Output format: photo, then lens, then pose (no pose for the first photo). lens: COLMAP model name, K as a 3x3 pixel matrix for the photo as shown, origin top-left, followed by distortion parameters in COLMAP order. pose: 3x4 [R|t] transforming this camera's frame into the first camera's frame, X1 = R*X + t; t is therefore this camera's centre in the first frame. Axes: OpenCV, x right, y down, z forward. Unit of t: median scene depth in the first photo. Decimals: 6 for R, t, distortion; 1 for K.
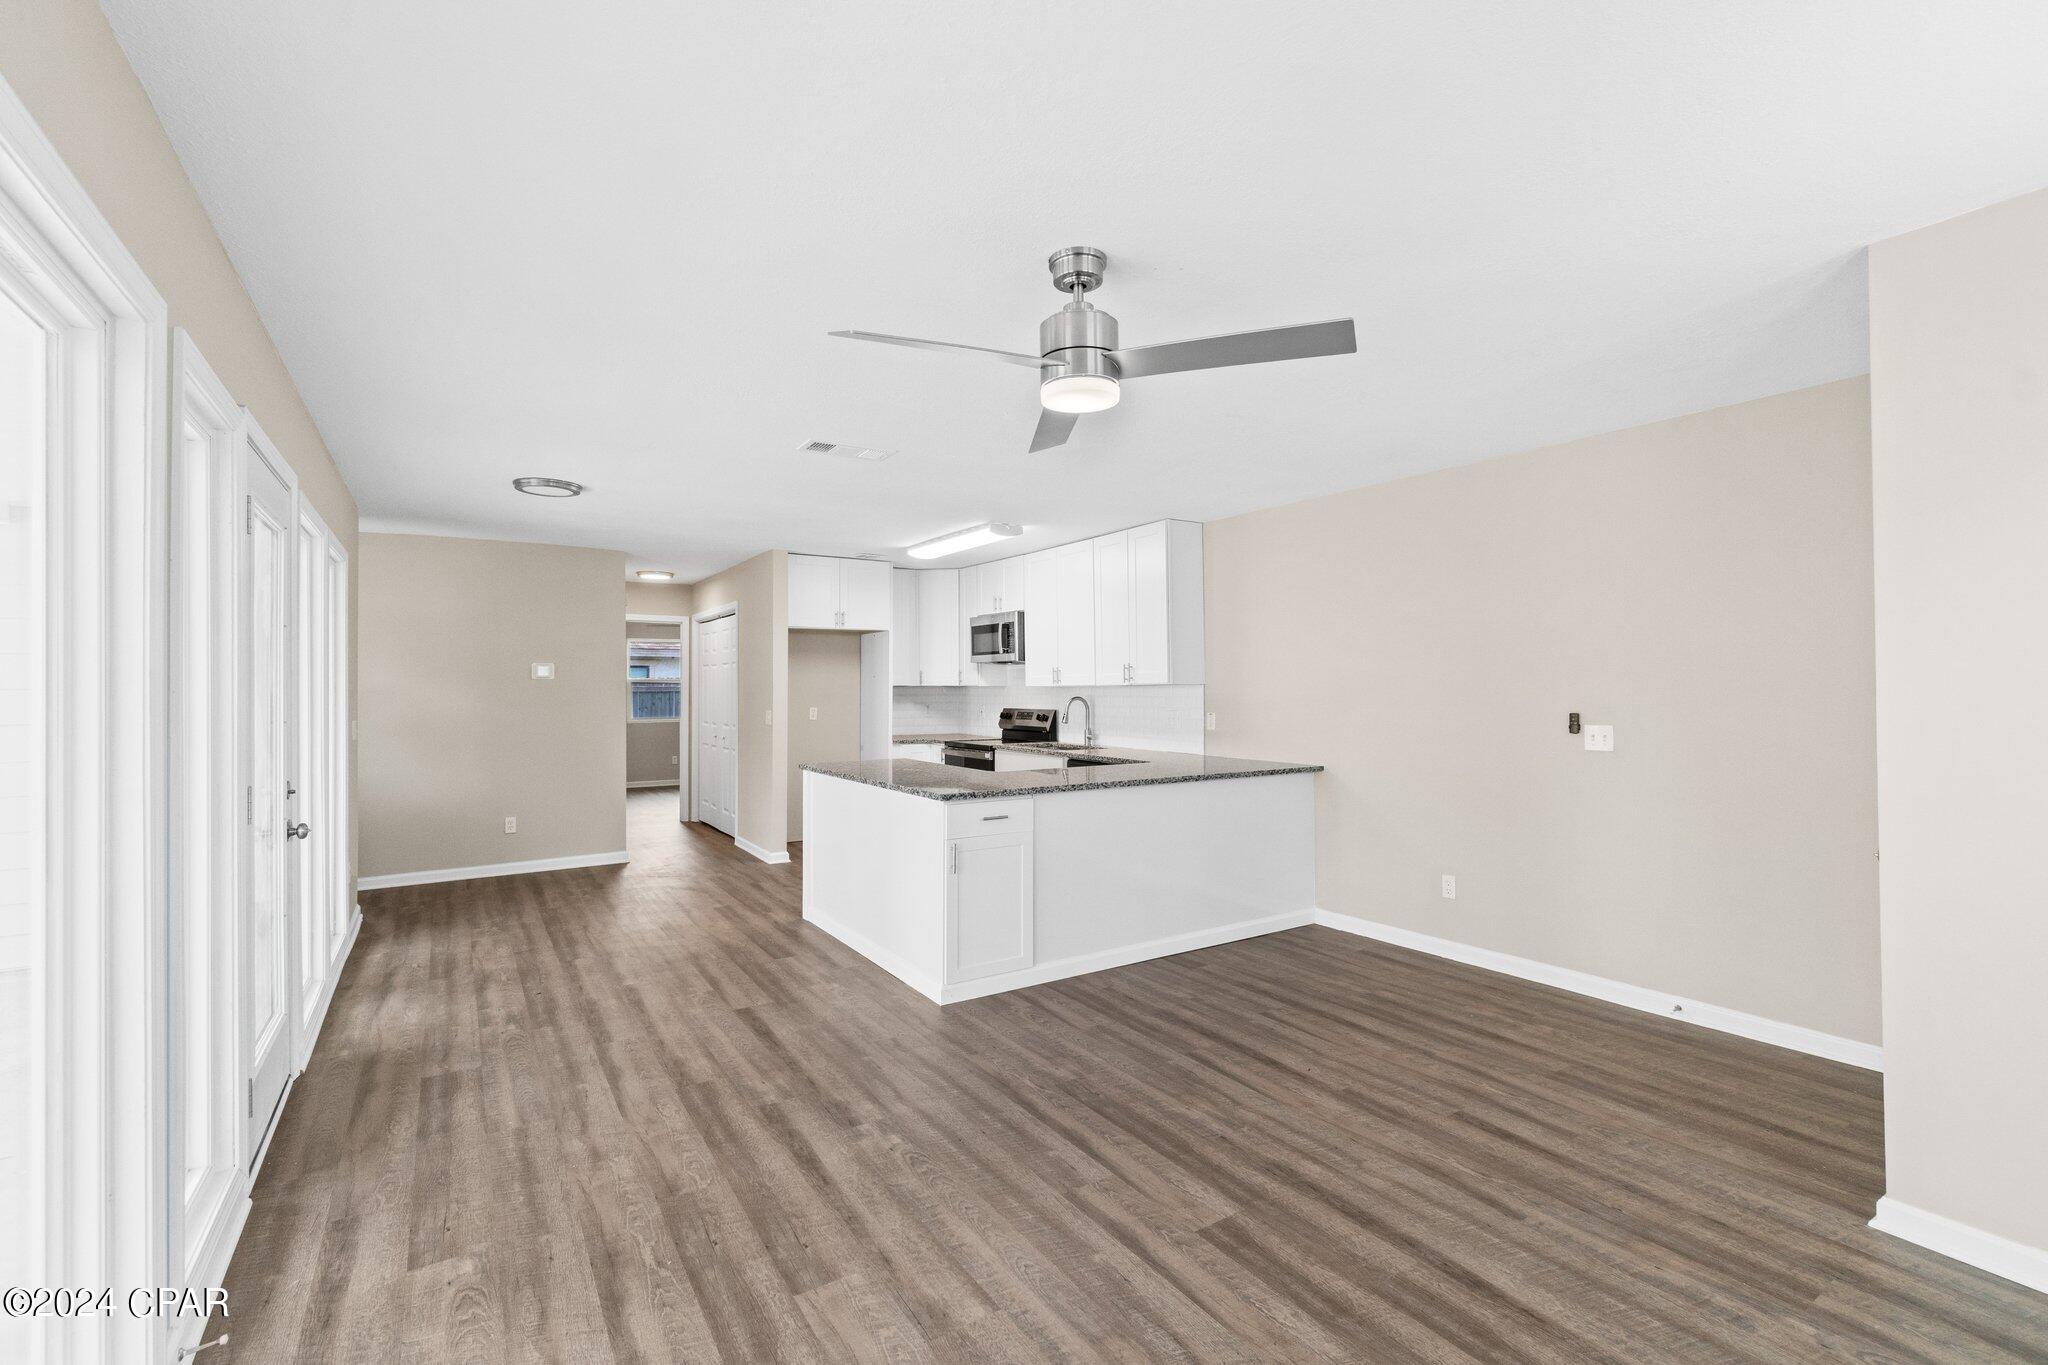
lens RADIAL K [[881.9, 0, 1020.0], [0, 881.9, 675.6], [0, 0, 1]] dist [-0.005515, 0.001330]
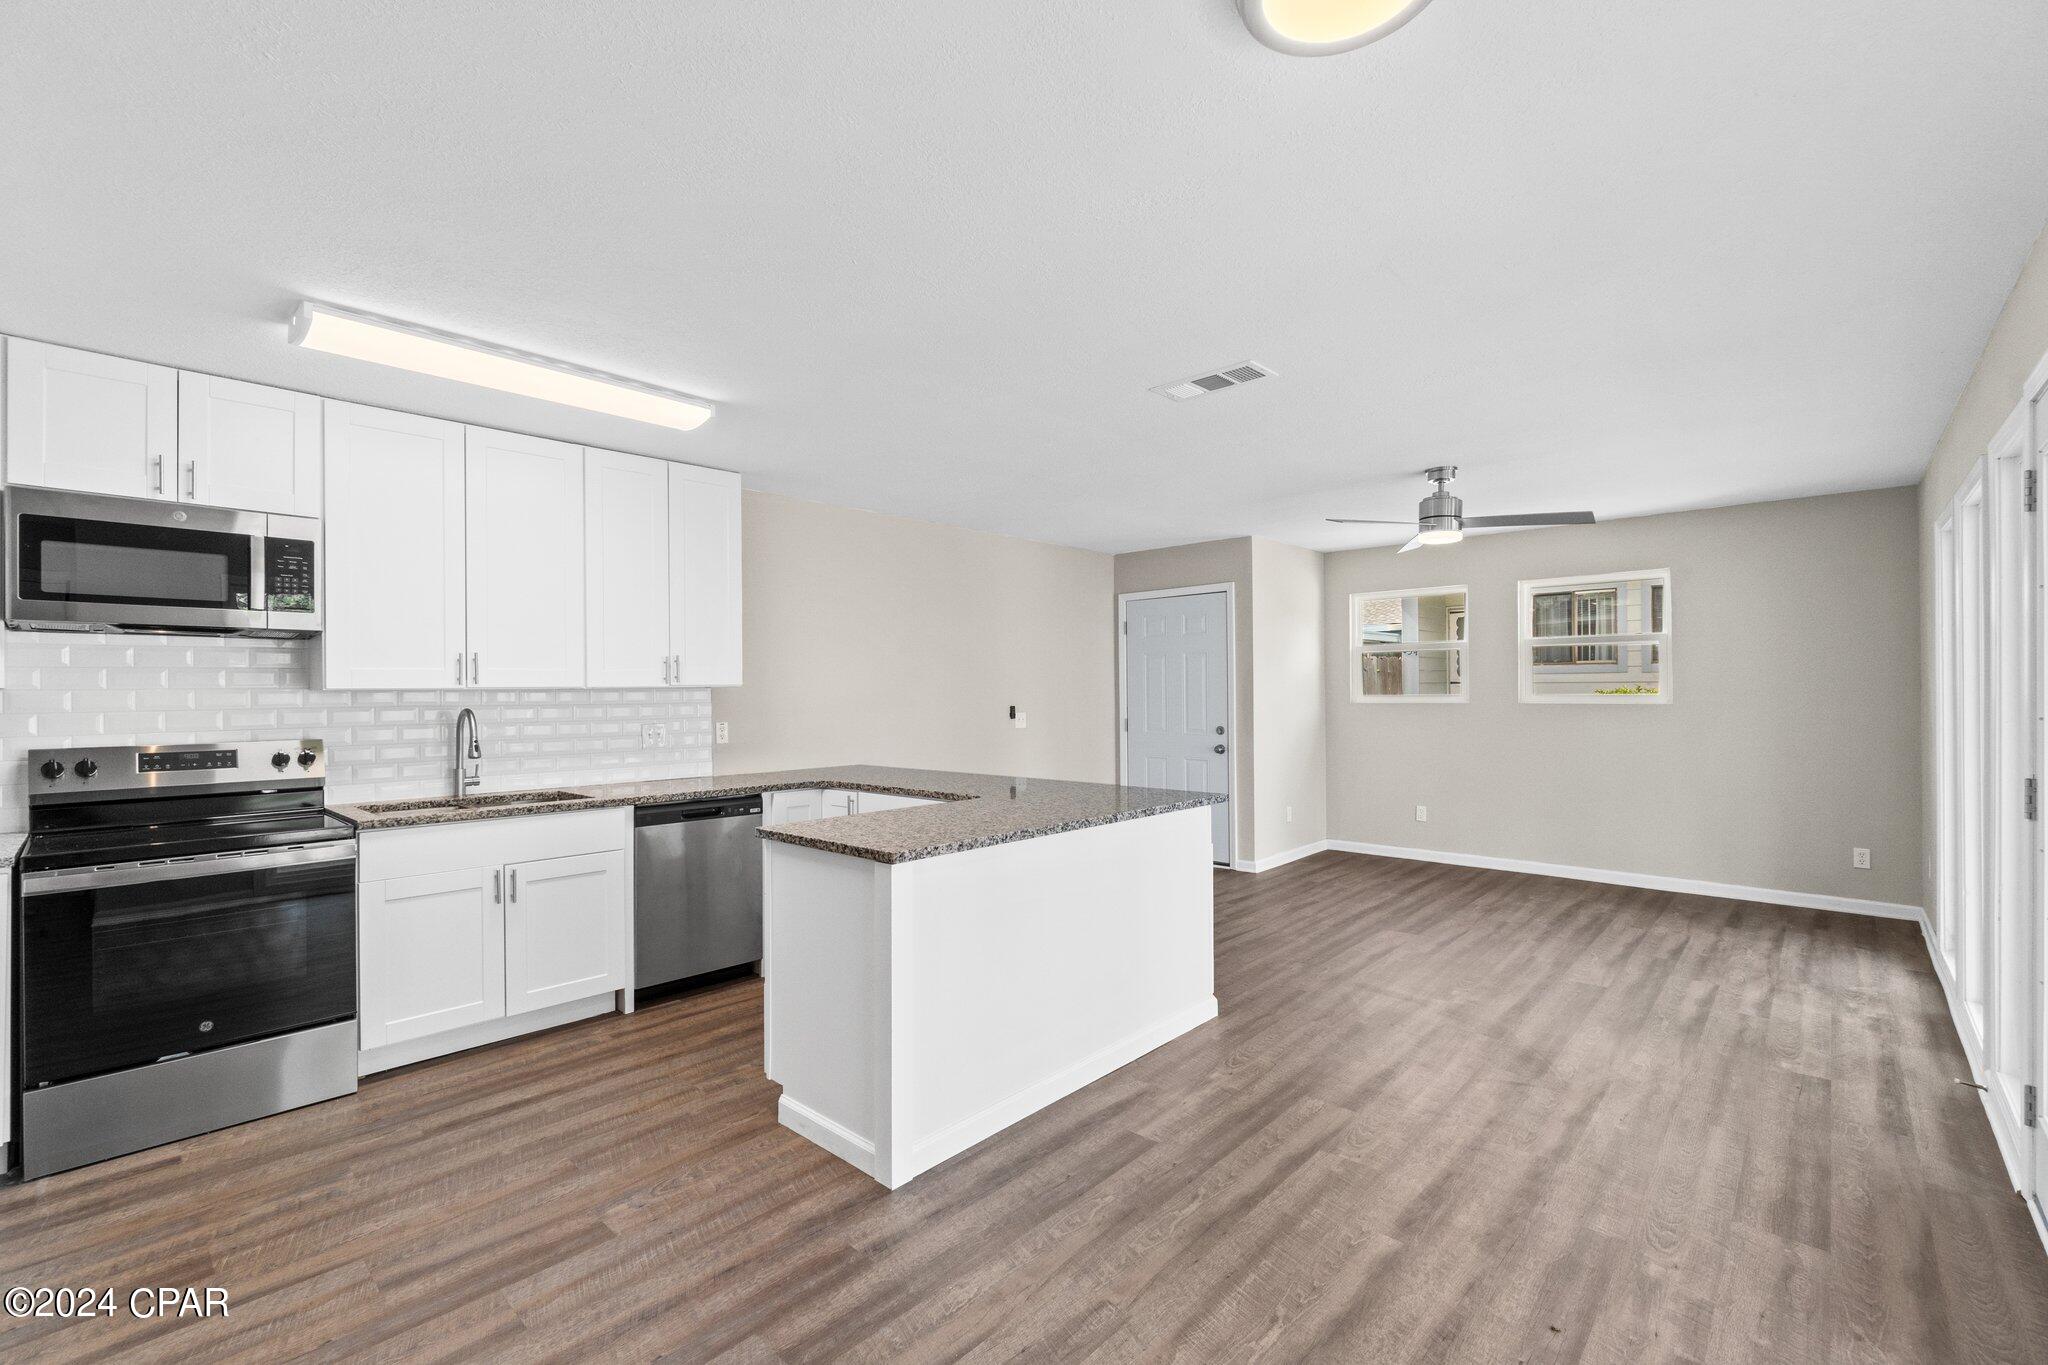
lens RADIAL K [[881.9, 0, 1009.7], [0, 881.9, 686.7], [0, 0, 1]] dist [-0.005515, 0.001330]
pose [[-0.240814, 0.012003, 0.970497, -0.974509], [-0.004413, 0.999900, -0.013461, 0.030127], [-0.970561, -0.007525, -0.240737, 1.457041]]
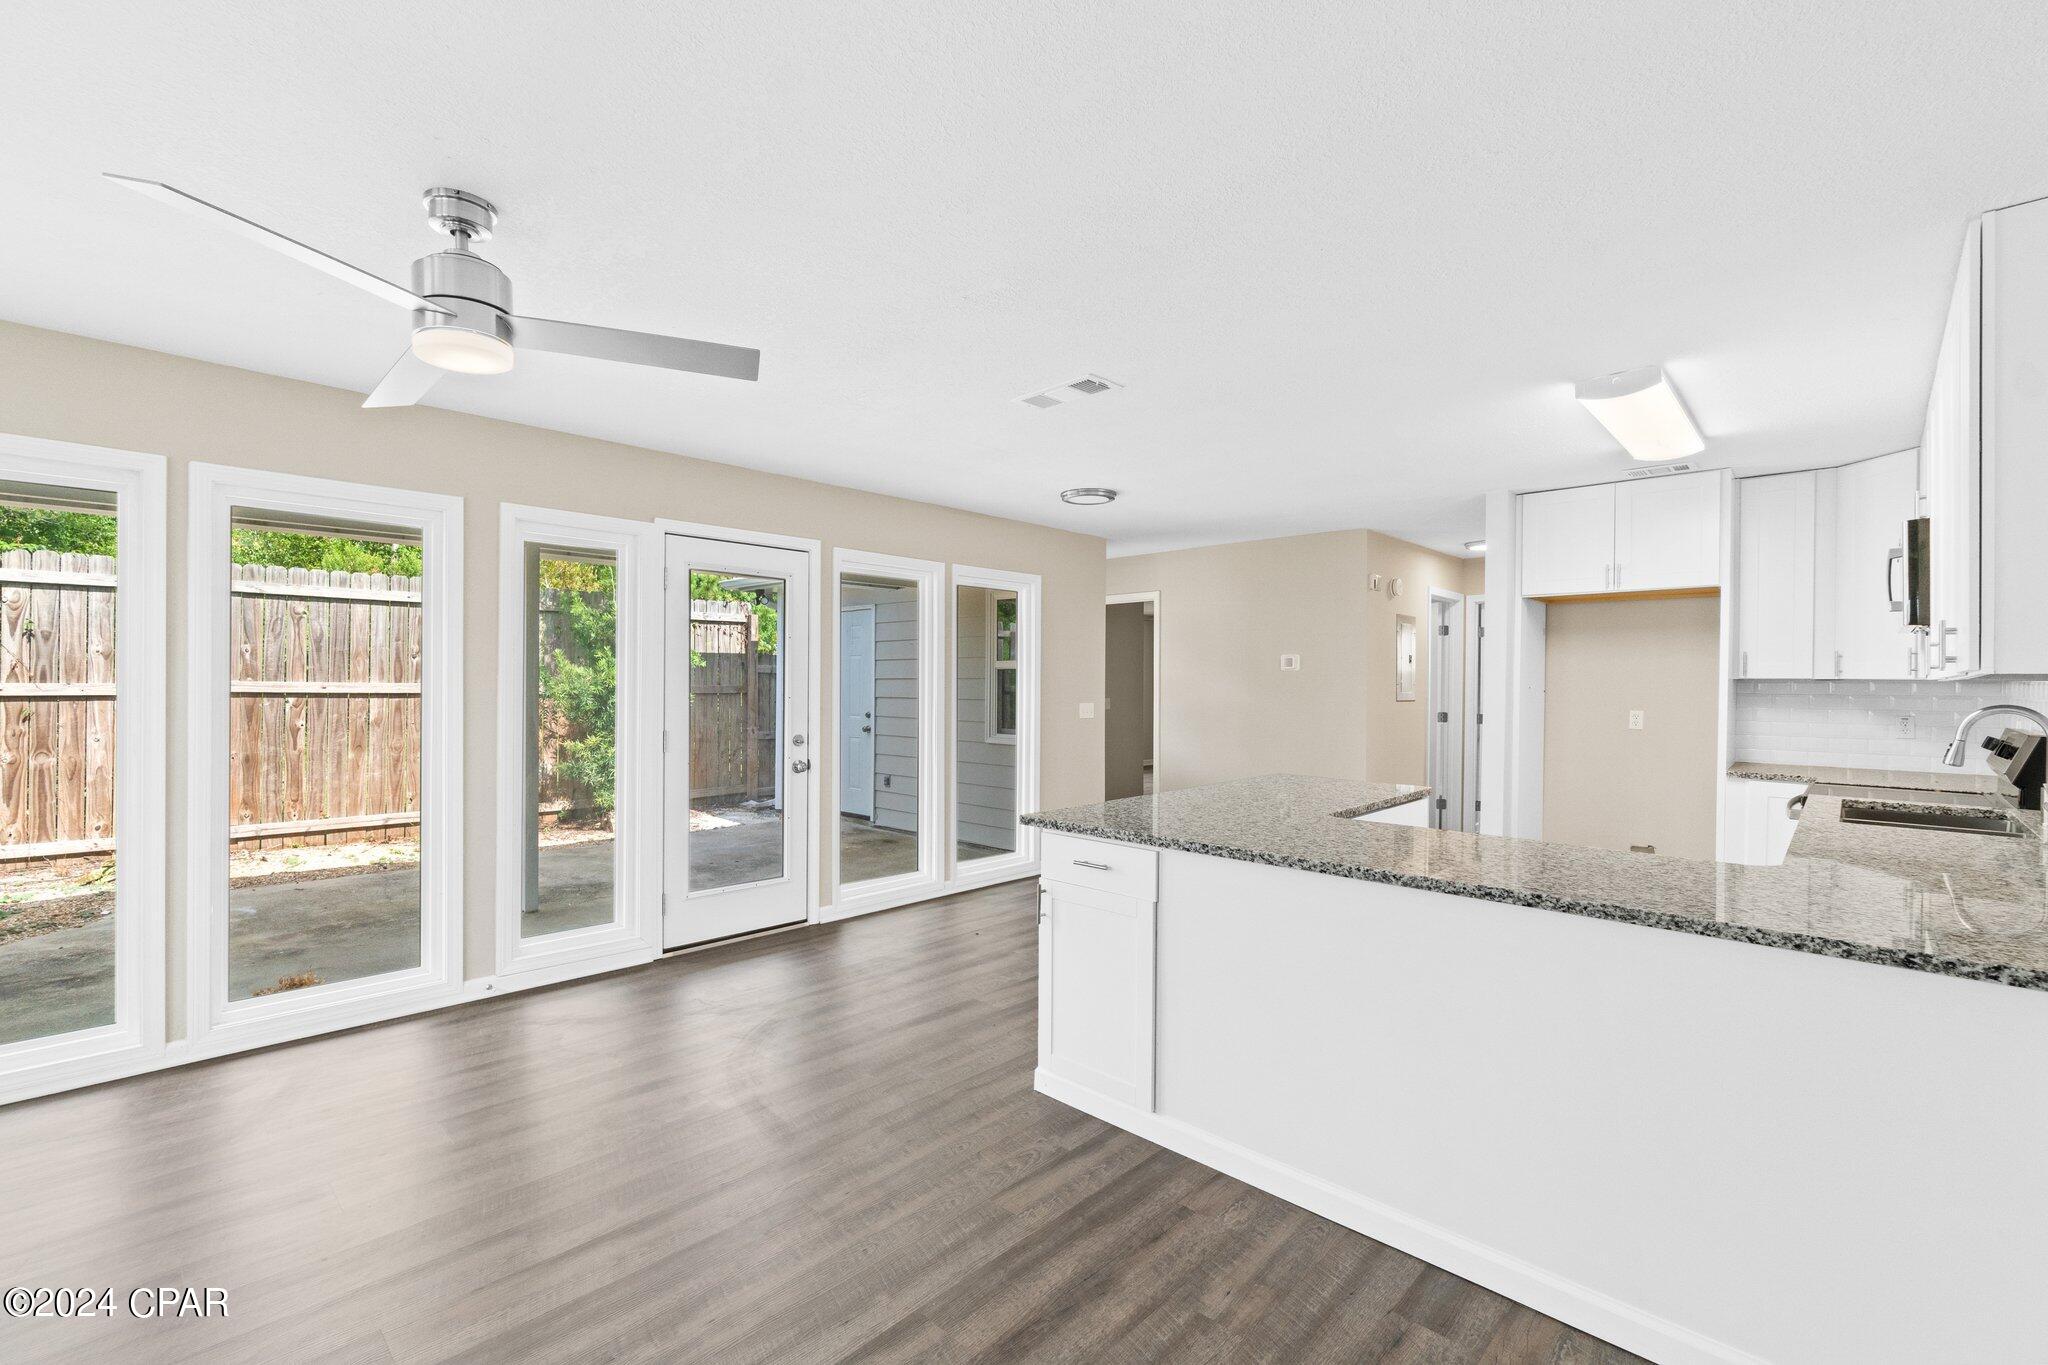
lens RADIAL K [[881.9, 0, 1020.6], [0, 881.9, 685.9], [0, 0, 1]] dist [-0.005515, 0.001330]
pose [[0.232409, 0.010824, -0.972558, 0.657892], [0.007744, 0.999886, 0.012979, 0.011485], [0.972587, -0.010548, 0.232298, 0.815862]]
